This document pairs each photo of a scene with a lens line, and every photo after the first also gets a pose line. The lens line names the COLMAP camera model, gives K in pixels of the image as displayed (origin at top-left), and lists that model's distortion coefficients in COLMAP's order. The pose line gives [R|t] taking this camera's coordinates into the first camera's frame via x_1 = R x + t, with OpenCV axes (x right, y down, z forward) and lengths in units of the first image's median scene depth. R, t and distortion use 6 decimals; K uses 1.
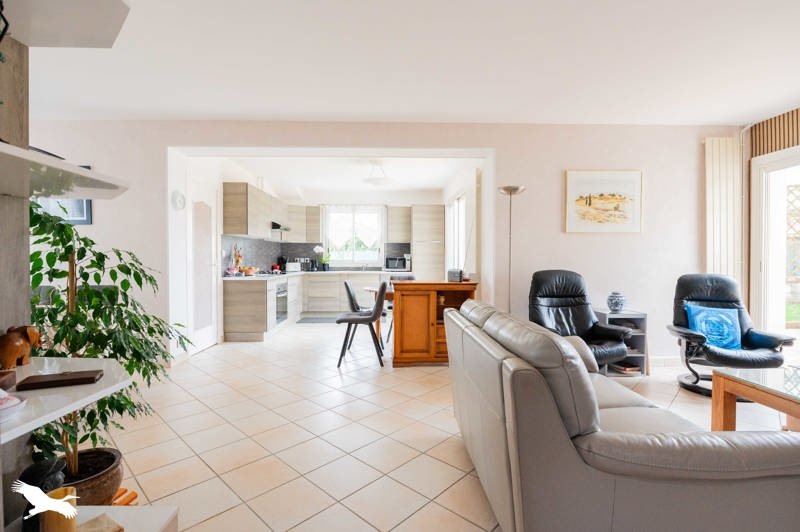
lens RADIAL K [[399.6, 0, 399.6], [0, 399.6, 264.9], [0, 0, 1]] dist [0.000134, 0.000001]
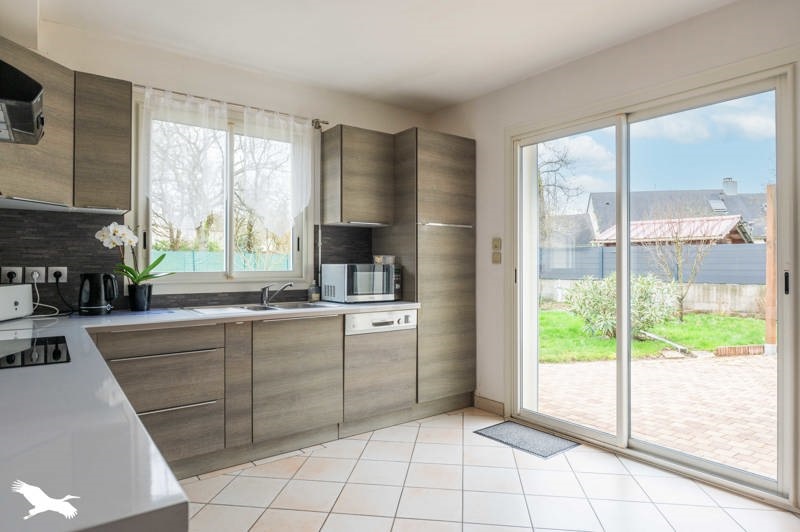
lens RADIAL K [[488.3, 0, 400.8], [0, 488.3, 262.4], [0, 0, 1]] dist [0.000972, 0.000206]
pose [[0.816878, 0.000850, 0.576810, -0.235895], [0.000345, 0.999998, -0.001962, -0.019354], [-0.576810, 0.001802, 0.816876, 0.591895]]
